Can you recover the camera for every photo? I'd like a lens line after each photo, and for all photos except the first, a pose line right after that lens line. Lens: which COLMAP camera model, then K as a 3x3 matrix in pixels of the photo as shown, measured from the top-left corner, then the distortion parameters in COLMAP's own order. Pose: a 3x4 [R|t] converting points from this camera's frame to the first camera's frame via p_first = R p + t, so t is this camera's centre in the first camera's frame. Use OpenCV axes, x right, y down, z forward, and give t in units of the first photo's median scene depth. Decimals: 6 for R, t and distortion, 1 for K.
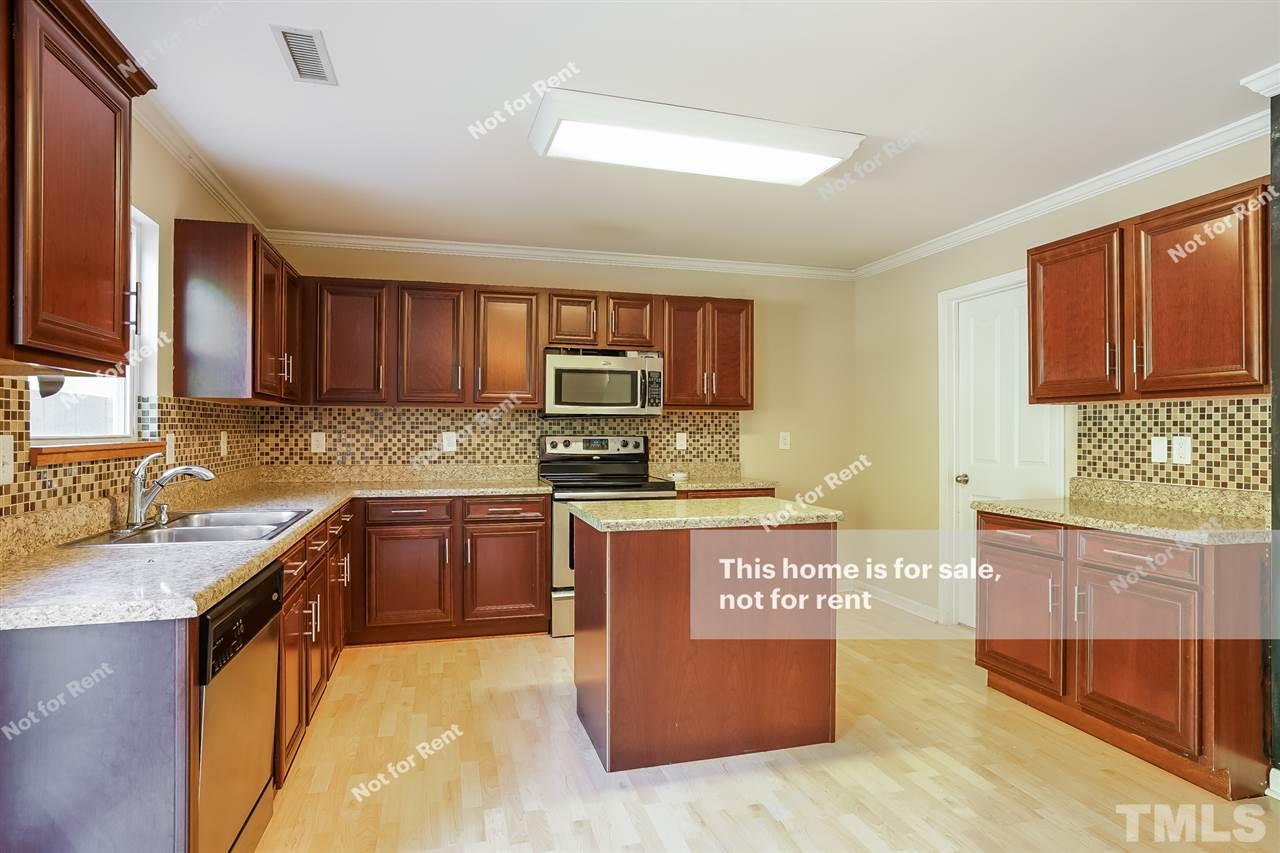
lens RADIAL K [[697.0, 0, 631.5], [0, 697.0, 422.6], [0, 0, 1]] dist [-0.042986, 0.037977]
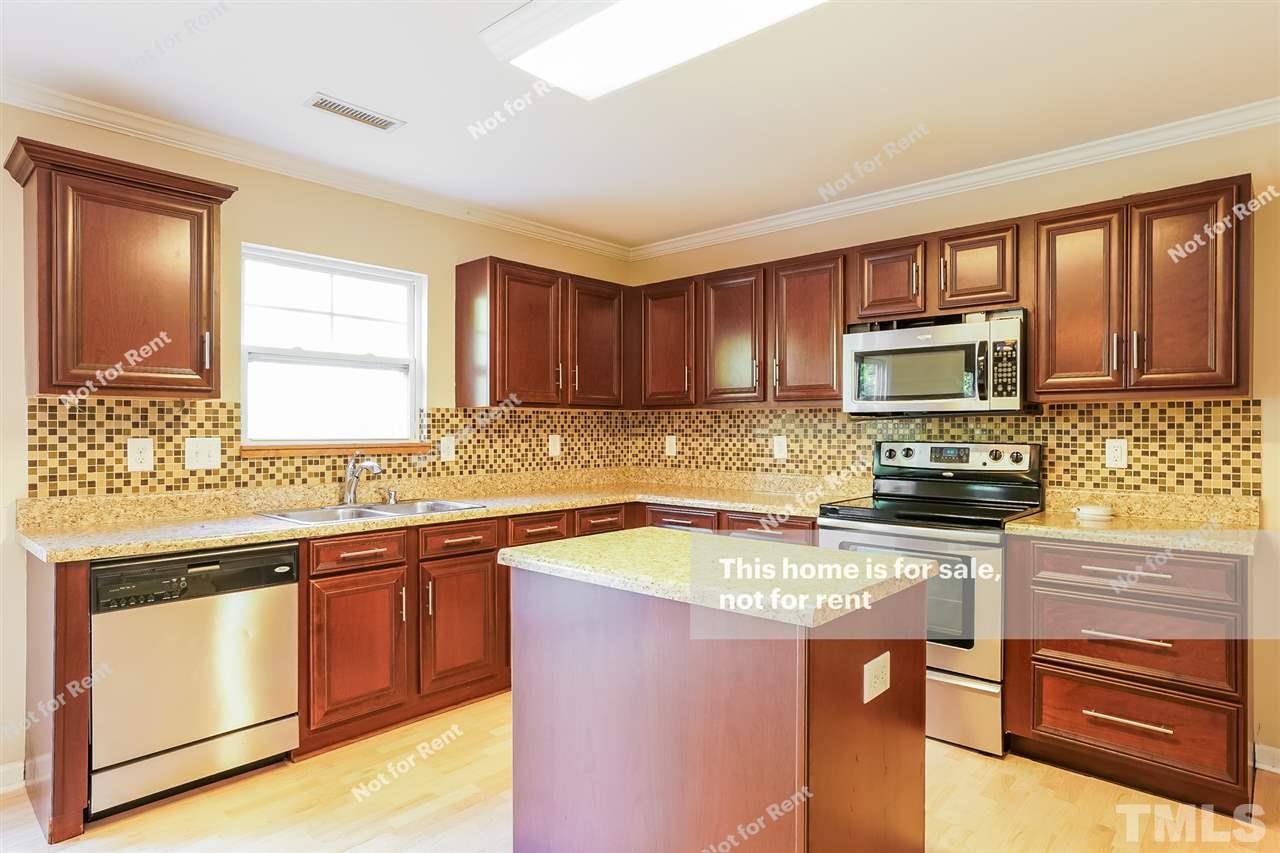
lens RADIAL K [[716.6, 0, 640.0], [0, 716.6, 426.5], [0, 0, 1]] dist [-0.001450, -0.000062]
pose [[0.532276, -0.006748, -0.846544, 0.402309], [0.009168, 0.999956, -0.002206, 0.001913], [0.846521, -0.006587, 0.532314, 0.379170]]
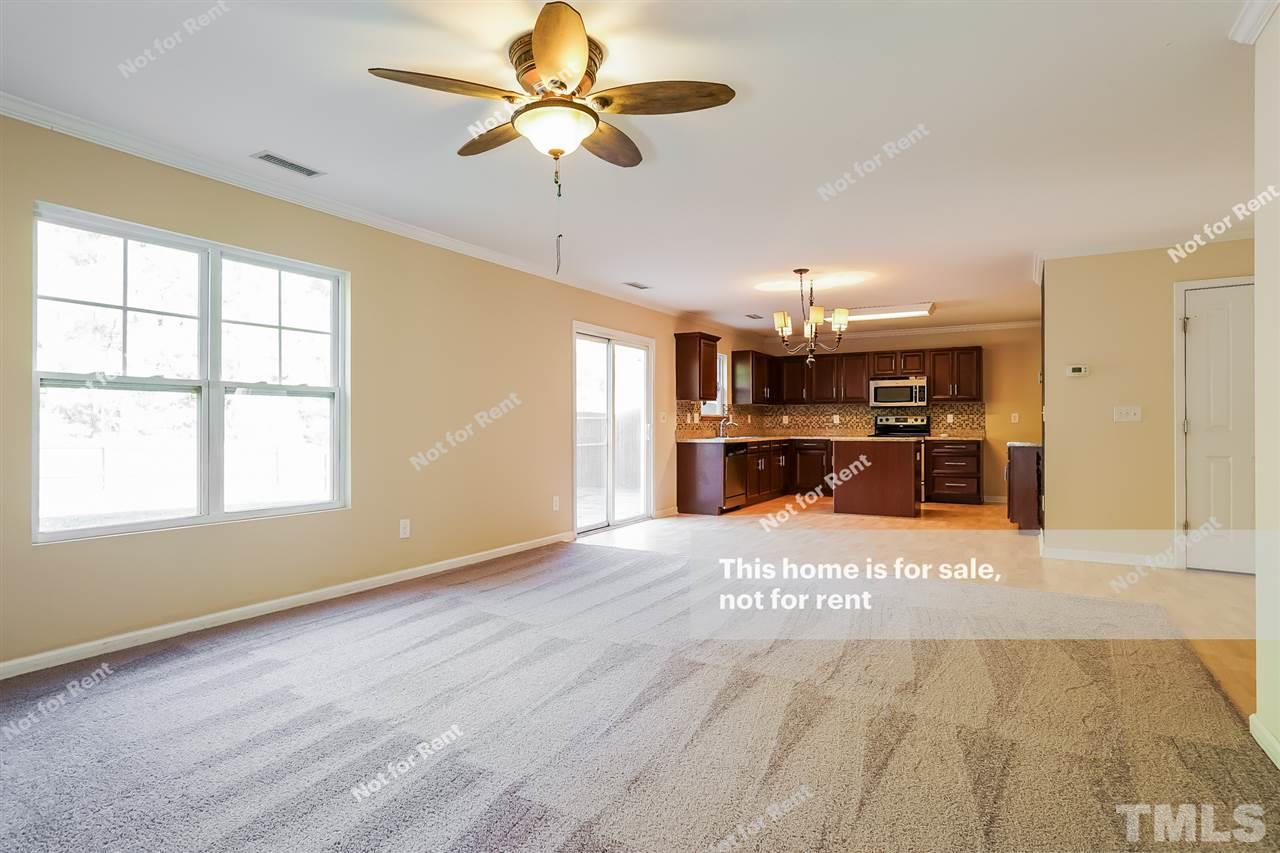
lens RADIAL K [[697.0, 0, 631.5], [0, 697.0, 422.6], [0, 0, 1]] dist [-0.042986, 0.037977]
pose [[0.697095, -0.005564, -0.716957, 0.938415], [0.010370, 0.999944, 0.002323, 0.026684], [0.716904, -0.009055, 0.697113, -1.130522]]
